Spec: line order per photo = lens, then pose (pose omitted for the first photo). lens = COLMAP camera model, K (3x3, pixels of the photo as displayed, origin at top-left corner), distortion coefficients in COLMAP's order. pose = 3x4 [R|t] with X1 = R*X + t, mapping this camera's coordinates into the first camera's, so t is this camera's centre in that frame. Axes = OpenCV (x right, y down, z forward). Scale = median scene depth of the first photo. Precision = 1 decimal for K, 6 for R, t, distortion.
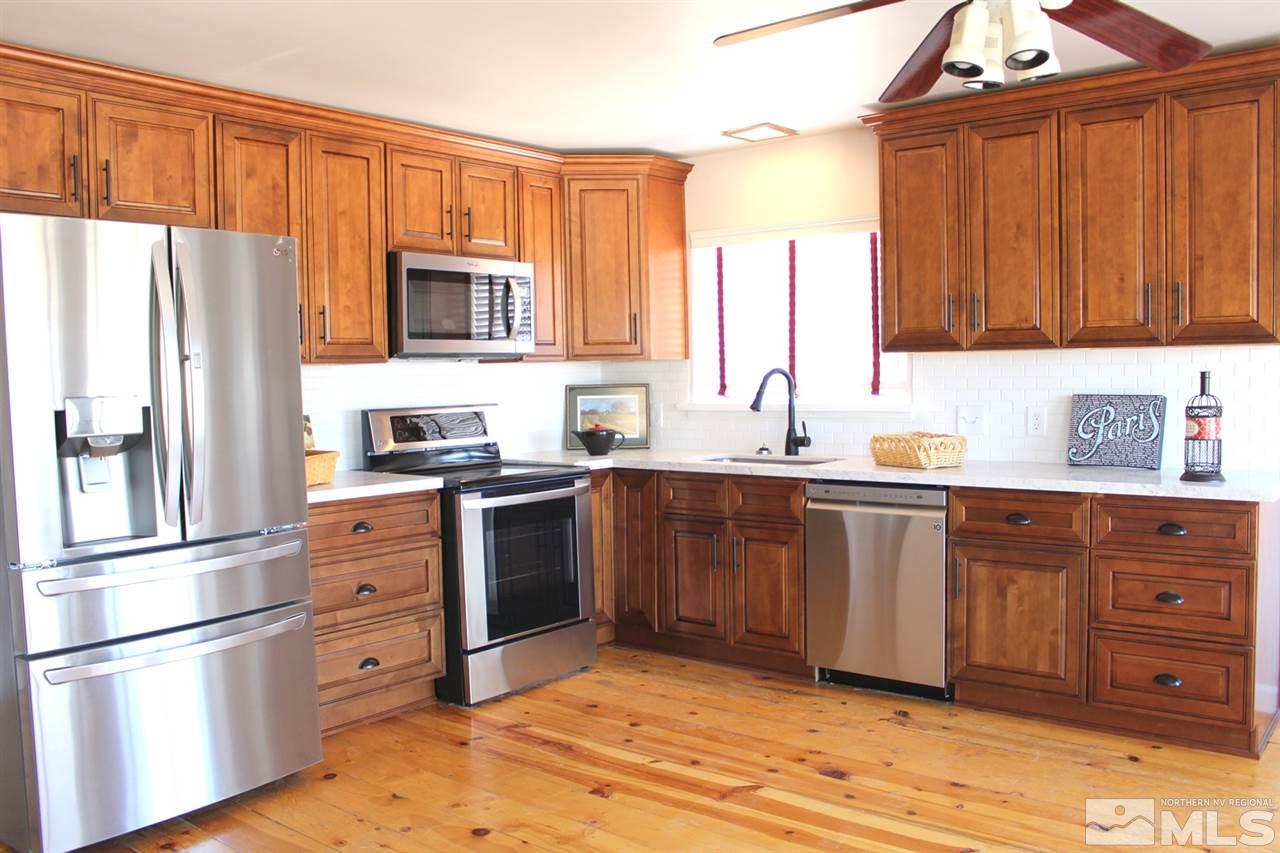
lens RADIAL K [[1057.9, 0, 638.5], [0, 1057.9, 429.6], [0, 0, 1]] dist [-0.158385, 0.121479]
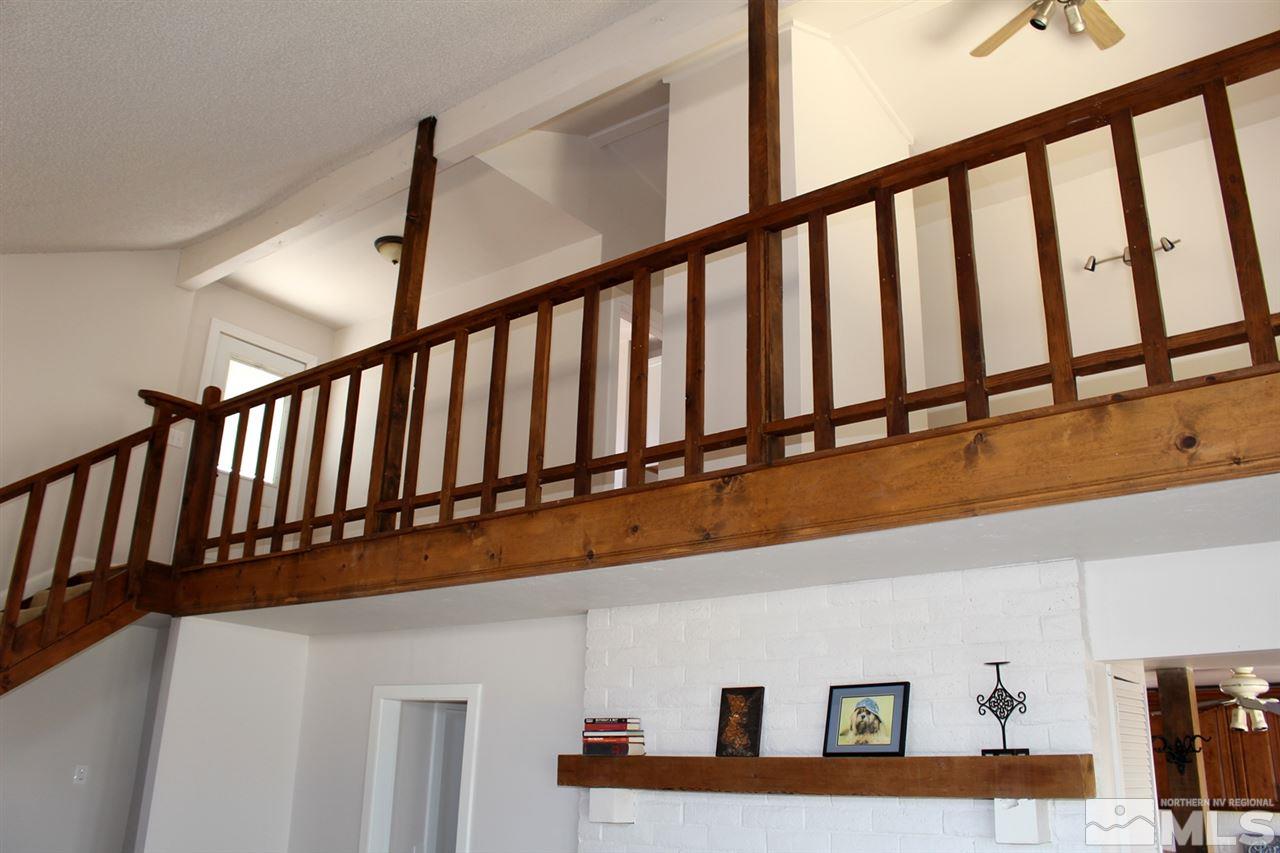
lens RADIAL K [[1057.9, 0, 640.3], [0, 1057.9, 416.1], [0, 0, 1]] dist [-0.158385, 0.121479]
pose [[0.998592, 0.052738, 0.005805, -1.006035], [-0.046801, 0.927110, -0.371855, -0.004688], [-0.024993, 0.371060, 0.928273, -1.384150]]
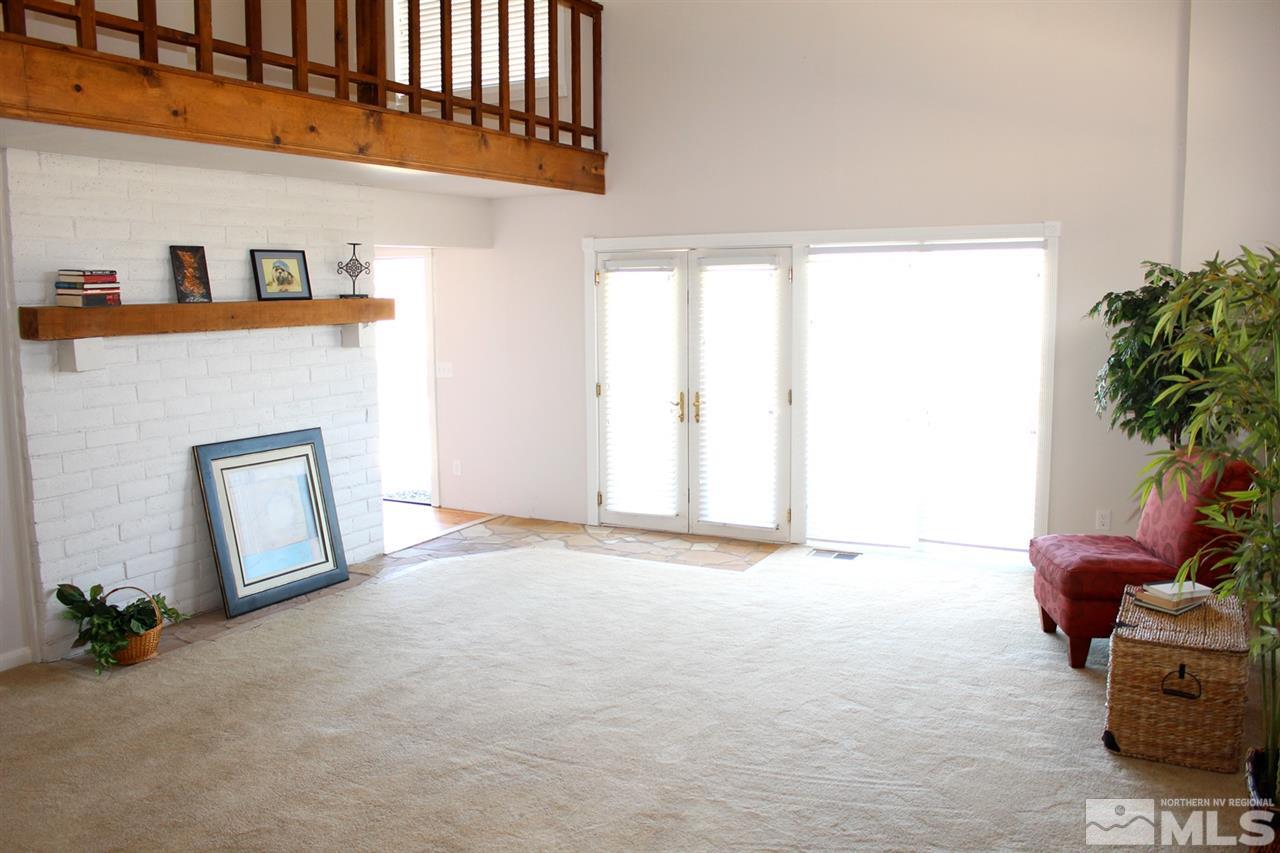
lens RADIAL K [[1057.9, 0, 639.5], [0, 1057.9, 428.0], [0, 0, 1]] dist [-0.158385, 0.121479]
pose [[-0.203290, -0.109825, 0.972940, -2.532310], [0.054884, 0.990849, 0.123315, -0.064920], [-0.977579, 0.078468, -0.195402, -0.377122]]
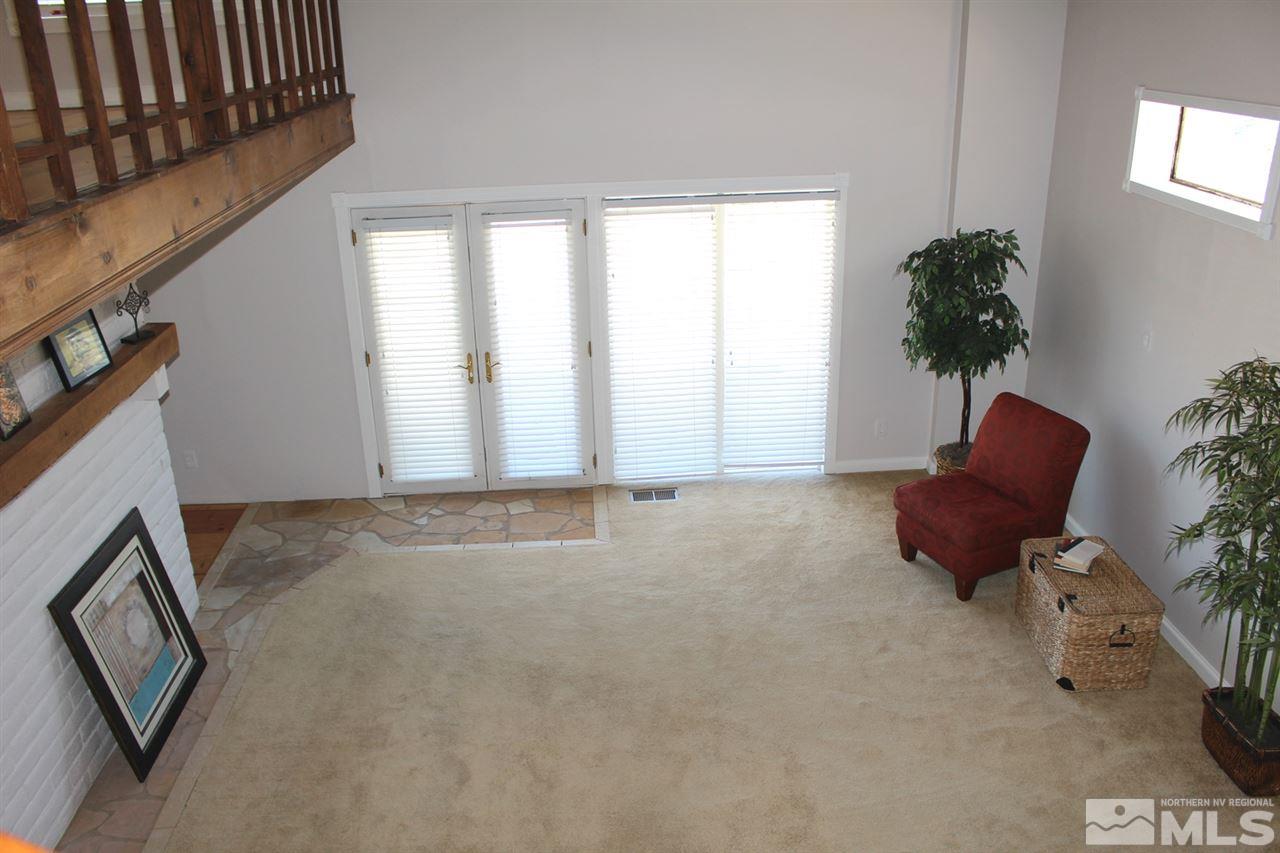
lens RADIAL K [[1057.9, 0, 639.3], [0, 1057.9, 427.5], [0, 0, 1]] dist [-0.158385, 0.121479]
pose [[-0.681934, -0.247053, 0.688427, -2.110554], [0.062982, 0.917896, 0.391790, -0.502198], [-0.728697, 0.310534, -0.610385, 0.146047]]
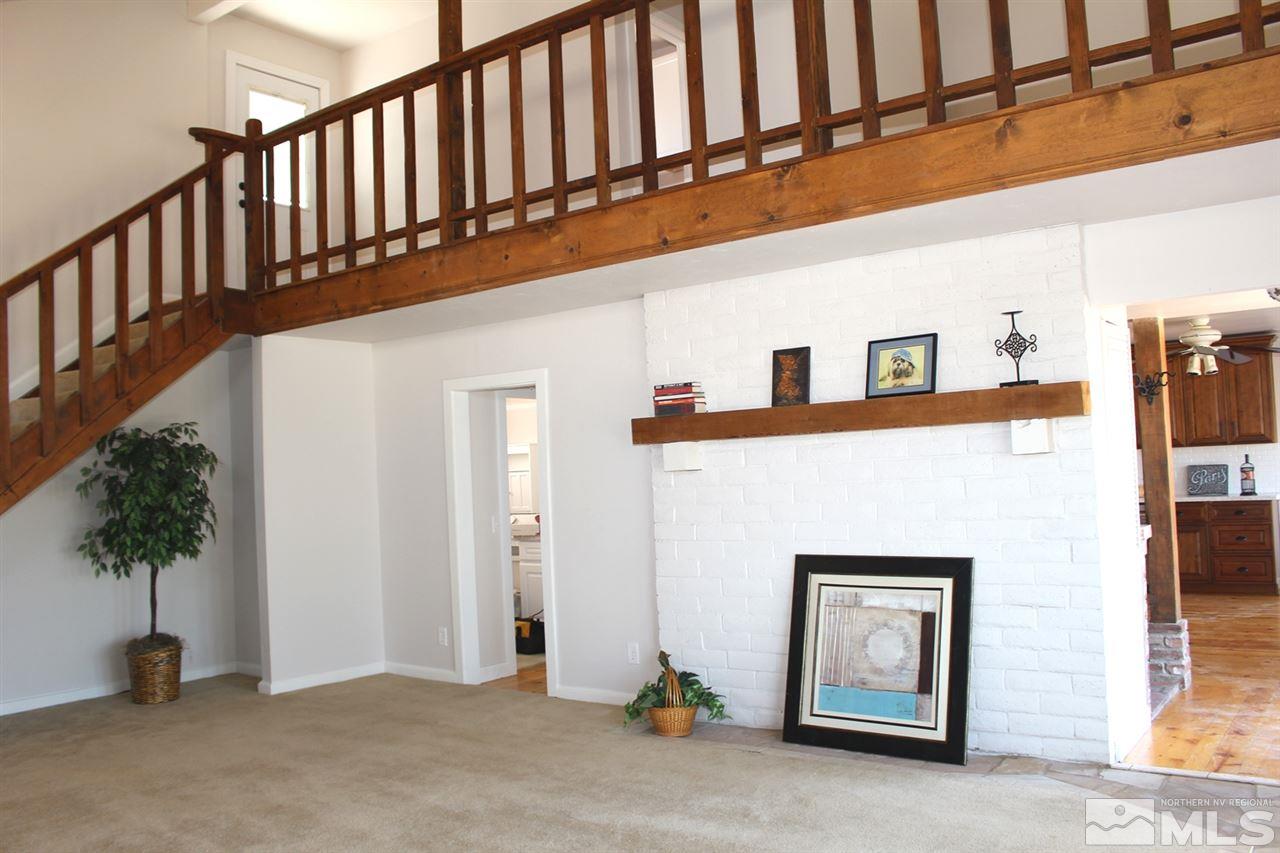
lens RADIAL K [[1057.9, 0, 637.8], [0, 1057.9, 425.0], [0, 0, 1]] dist [-0.158385, 0.121479]
pose [[0.998549, -0.023622, 0.048392, -1.157538], [0.028022, 0.995331, -0.092361, 0.067184], [-0.045985, 0.093583, 0.994549, -1.570444]]
